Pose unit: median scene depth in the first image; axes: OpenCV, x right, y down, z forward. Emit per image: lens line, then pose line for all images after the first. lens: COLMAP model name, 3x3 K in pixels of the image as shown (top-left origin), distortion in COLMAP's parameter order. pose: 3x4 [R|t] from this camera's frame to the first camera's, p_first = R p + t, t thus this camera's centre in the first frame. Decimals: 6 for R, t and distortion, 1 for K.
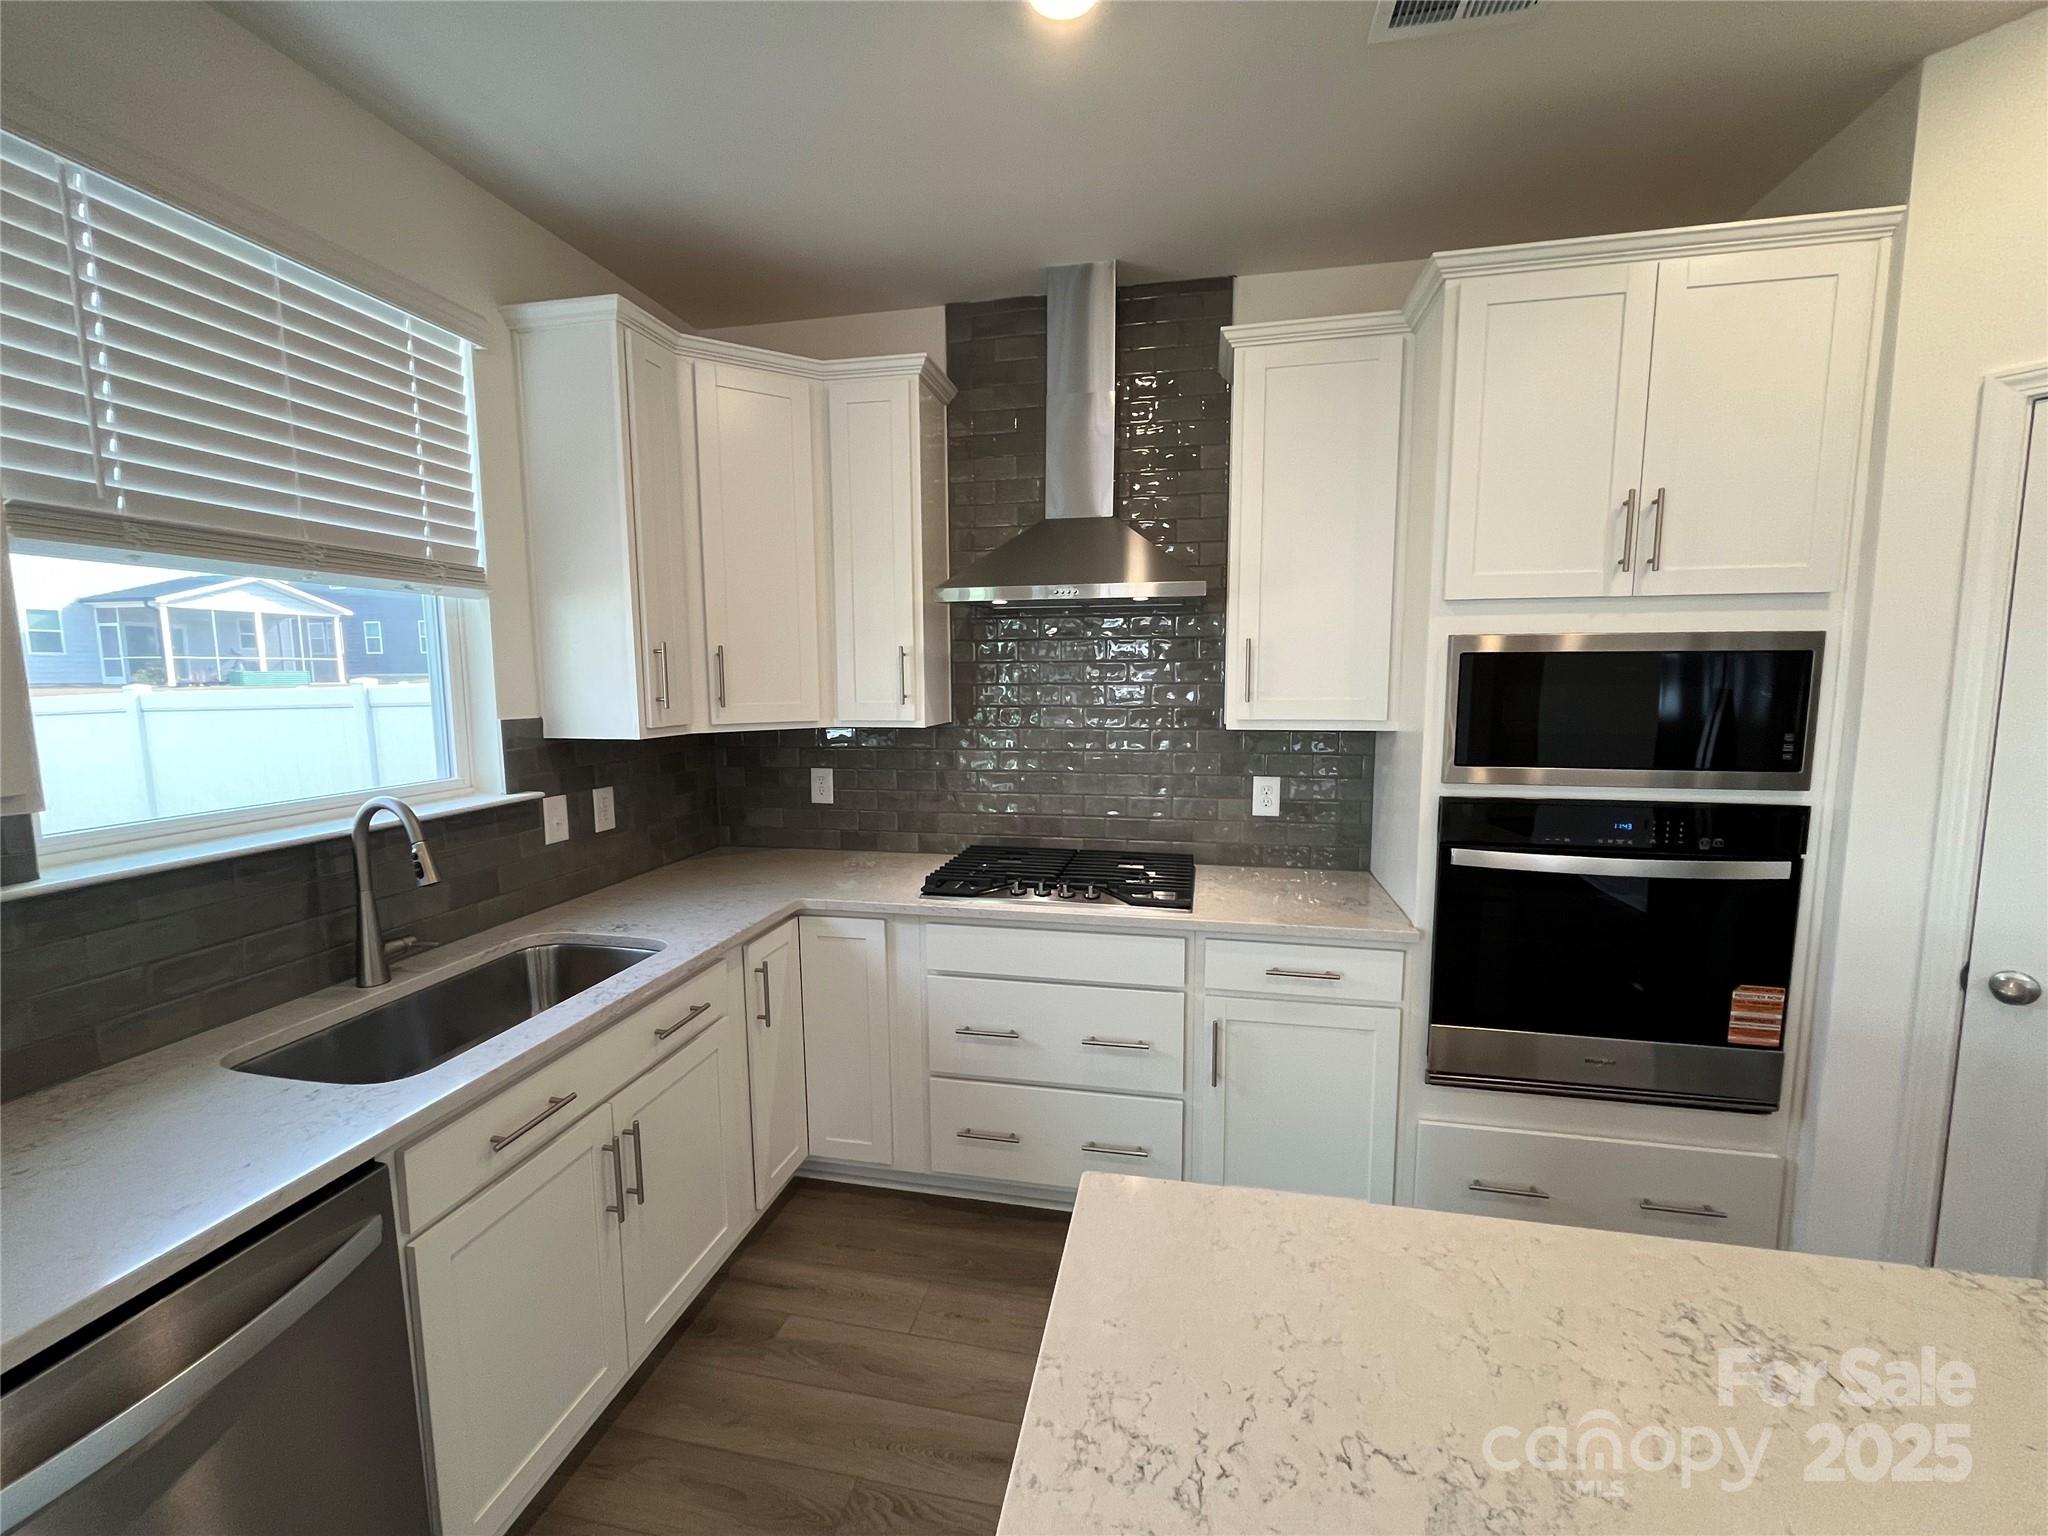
lens RADIAL K [[835.3, 0, 1020.7], [0, 835.3, 770.0], [0, 0, 1]] dist [-0.002536, -0.000636]
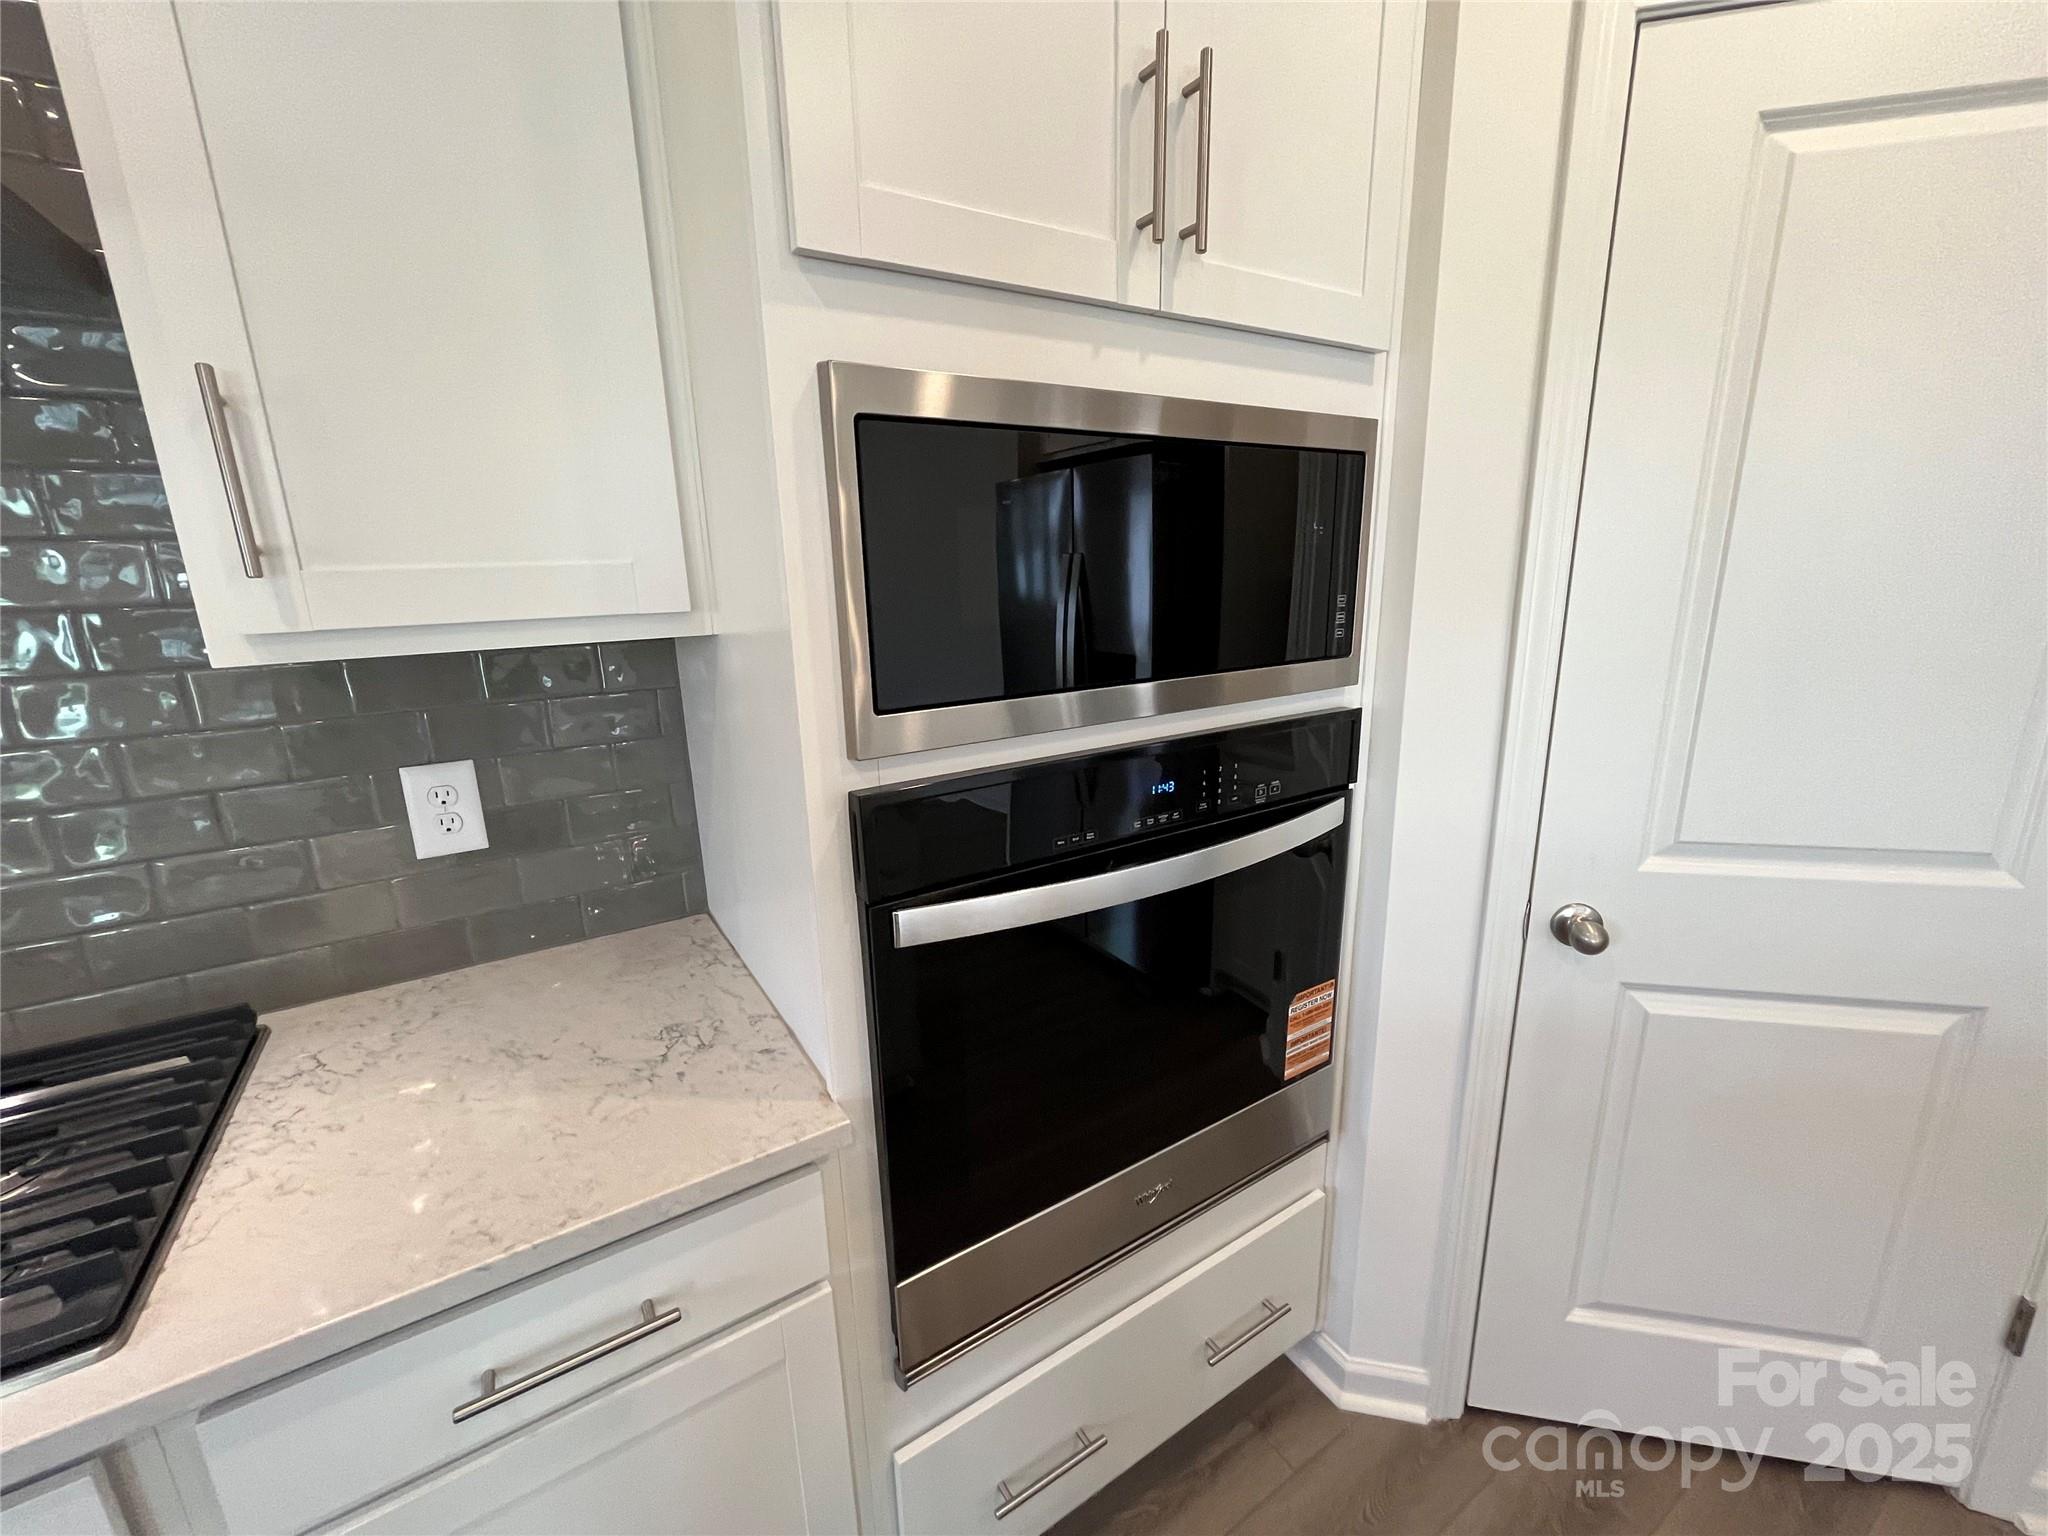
lens RADIAL K [[835.3, 0, 1023.2], [0, 835.3, 764.2], [0, 0, 1]] dist [-0.002536, -0.000636]
pose [[0.709970, -0.181157, 0.680532, 0.297511], [0.101531, 0.982582, 0.155639, -0.037329], [-0.696874, -0.041404, 0.715997, 0.668816]]
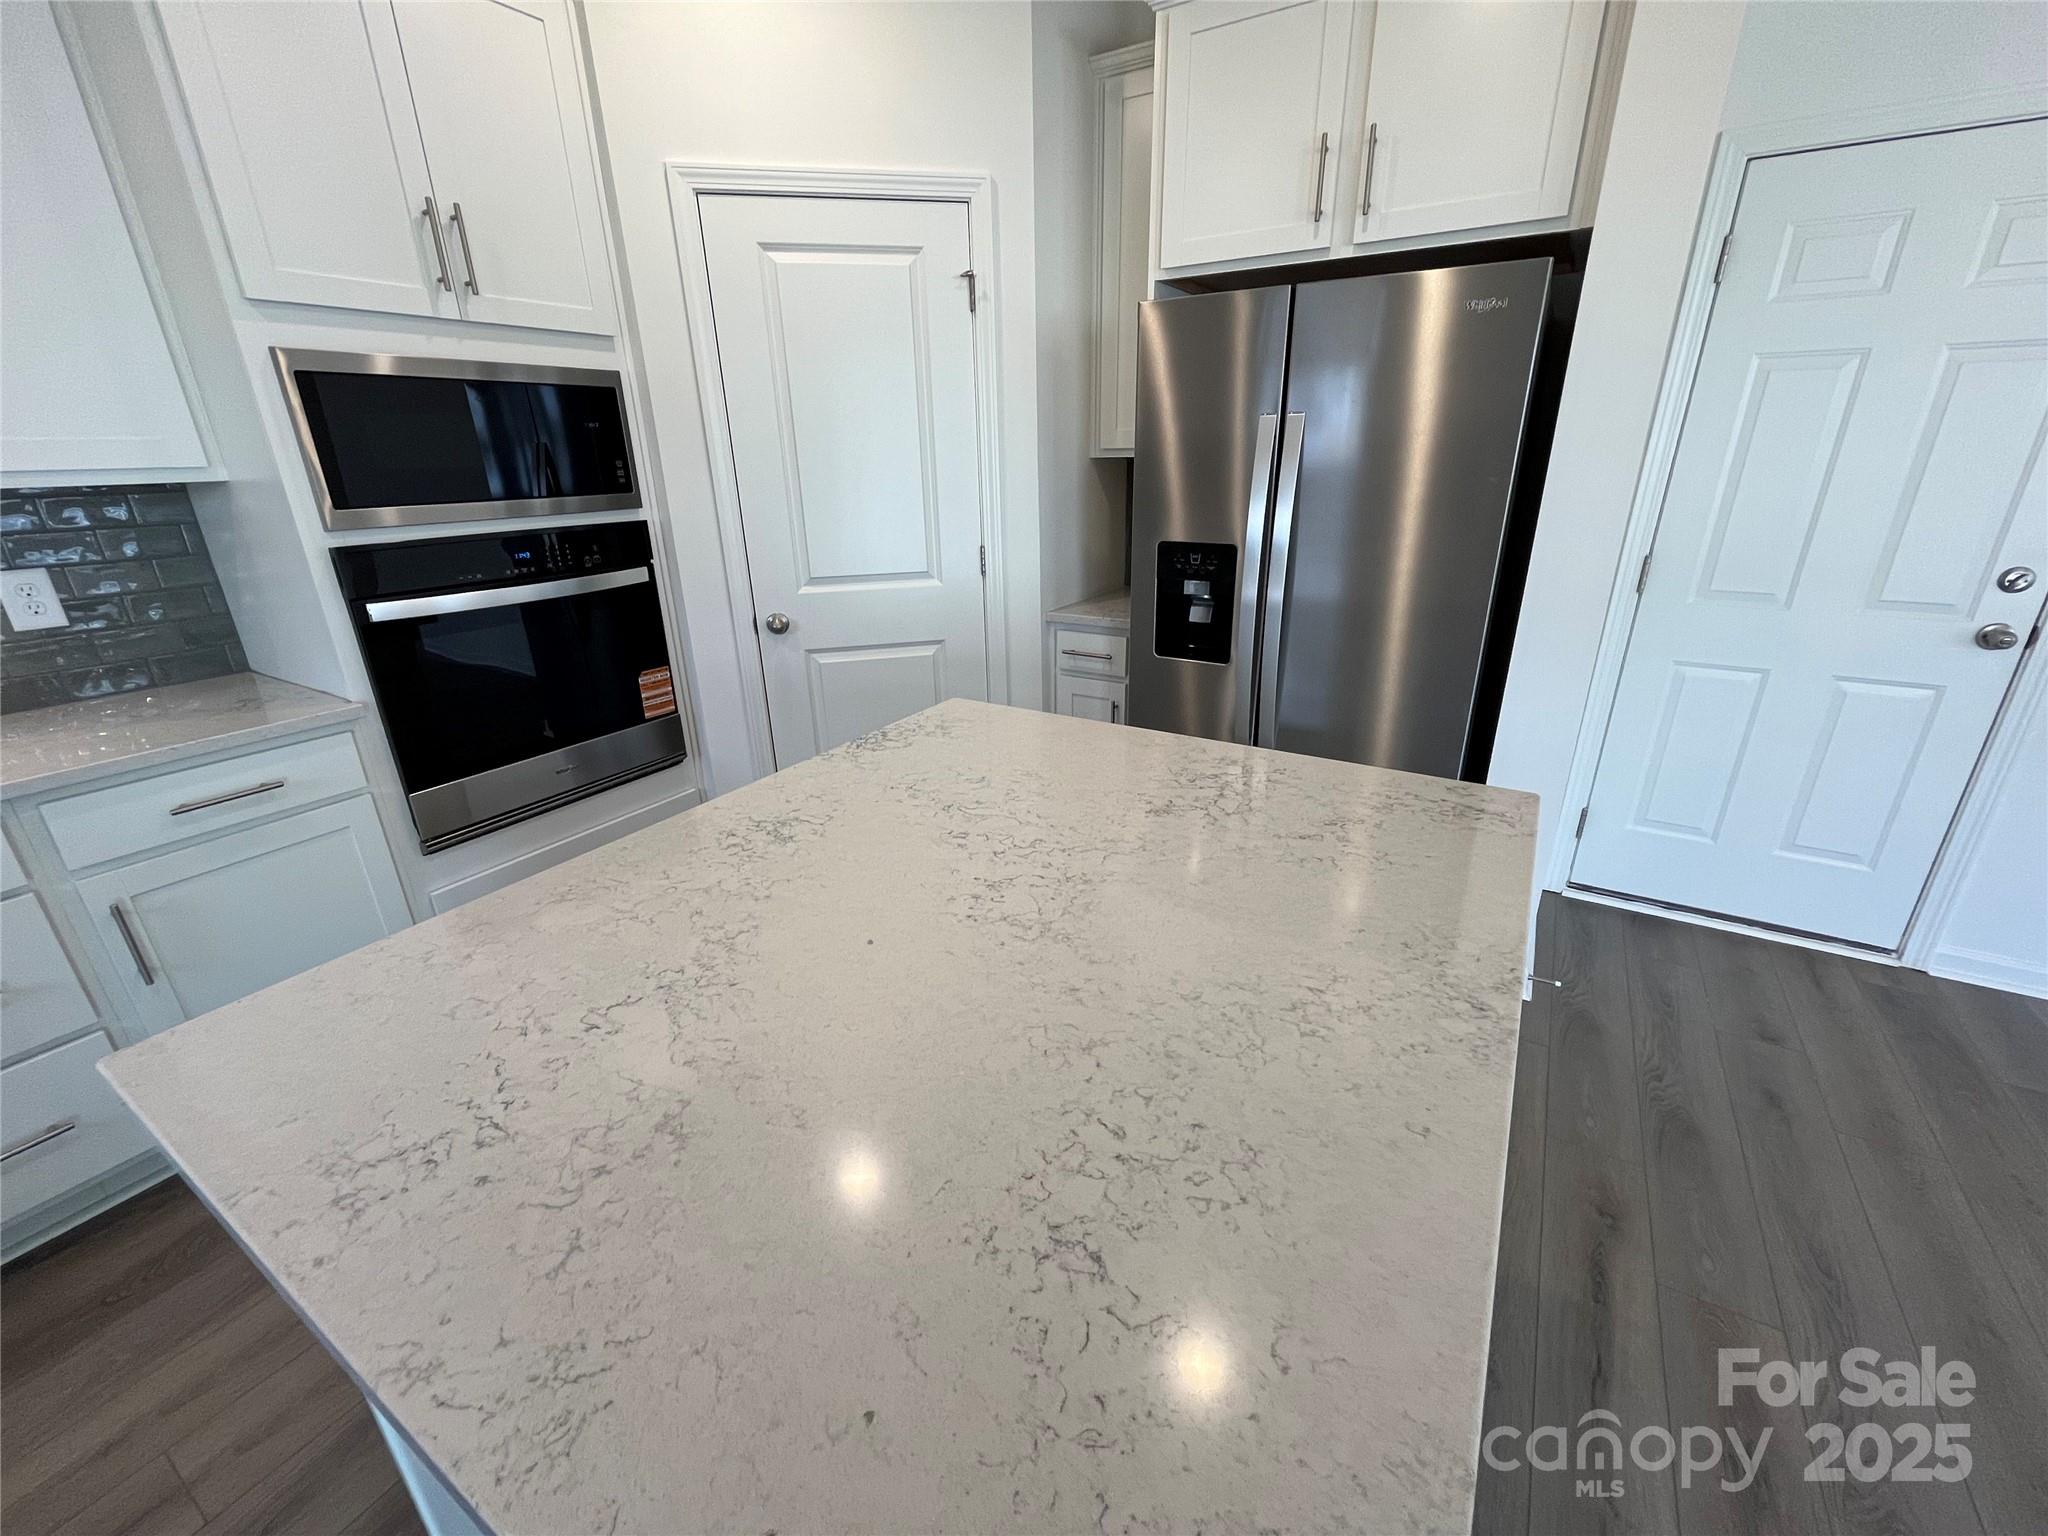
lens RADIAL K [[835.3, 0, 1024.3], [0, 835.3, 769.0], [0, 0, 1]] dist [-0.002536, -0.000636]
pose [[0.332251, -0.339052, 0.880144, -0.107743], [0.123167, 0.940761, 0.315908, 0.064707], [-0.935115, 0.003445, 0.354329, 0.005106]]
